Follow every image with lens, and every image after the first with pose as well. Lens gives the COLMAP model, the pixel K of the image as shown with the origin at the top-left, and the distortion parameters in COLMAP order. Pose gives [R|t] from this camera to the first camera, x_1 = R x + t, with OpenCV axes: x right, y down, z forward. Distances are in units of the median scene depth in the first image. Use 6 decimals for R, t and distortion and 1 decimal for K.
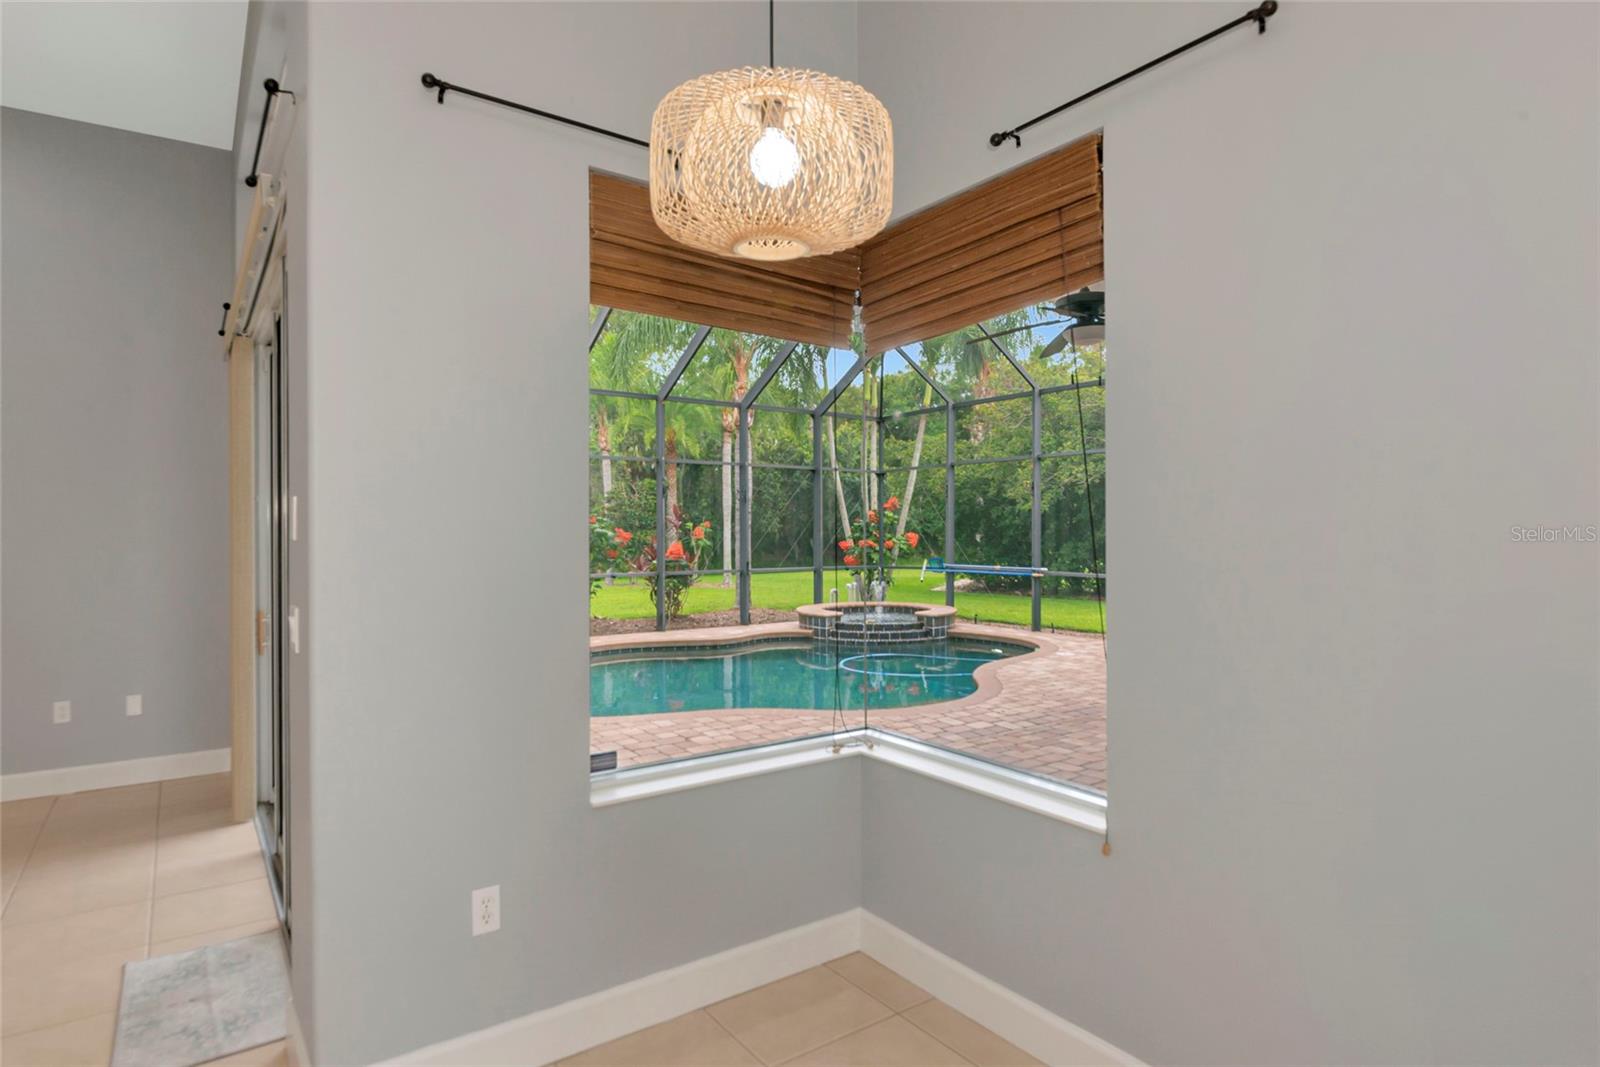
lens RADIAL K [[858.3, 0, 795.8], [0, 858.3, 533.4], [0, 0, 1]] dist [-0.001852, -0.000385]
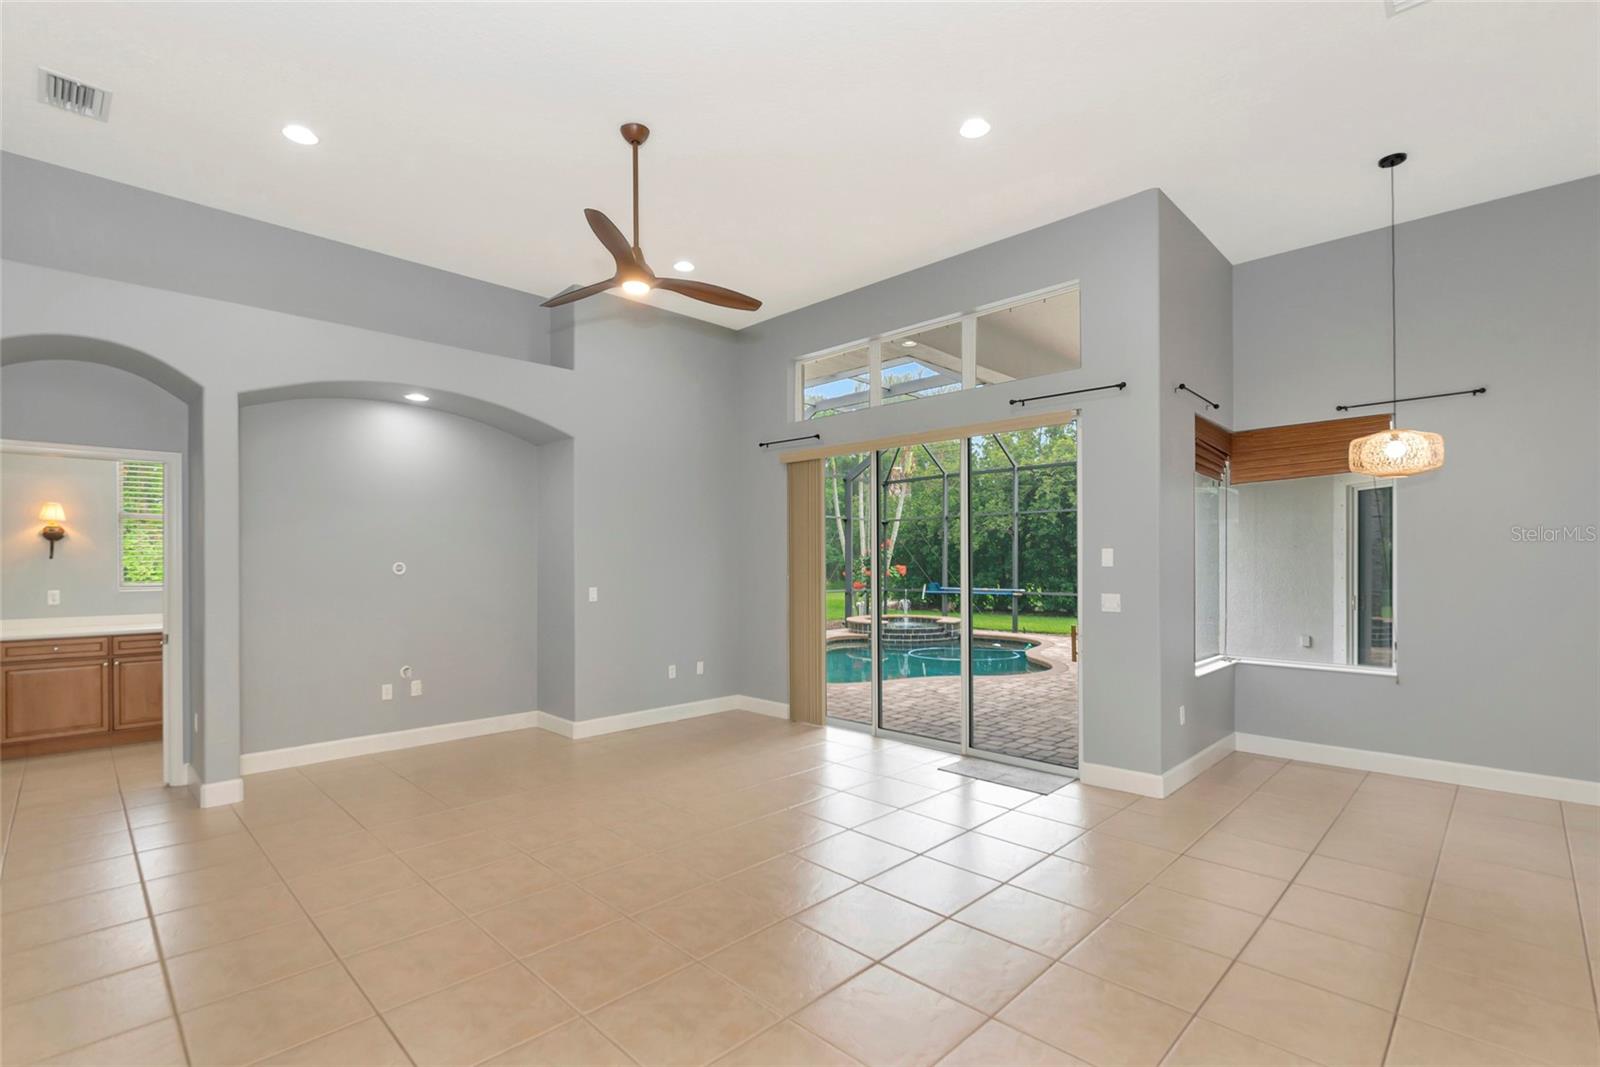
lens RADIAL K [[730.6, 0, 779.2], [0, 730.6, 563.9], [0, 0, 1]] dist [-0.005559, -0.000726]
pose [[0.985237, 0.003554, 0.171157, -0.334119], [-0.003180, 0.999992, -0.002459, 0.001239], [-0.171164, 0.001879, 0.985241, -0.158141]]
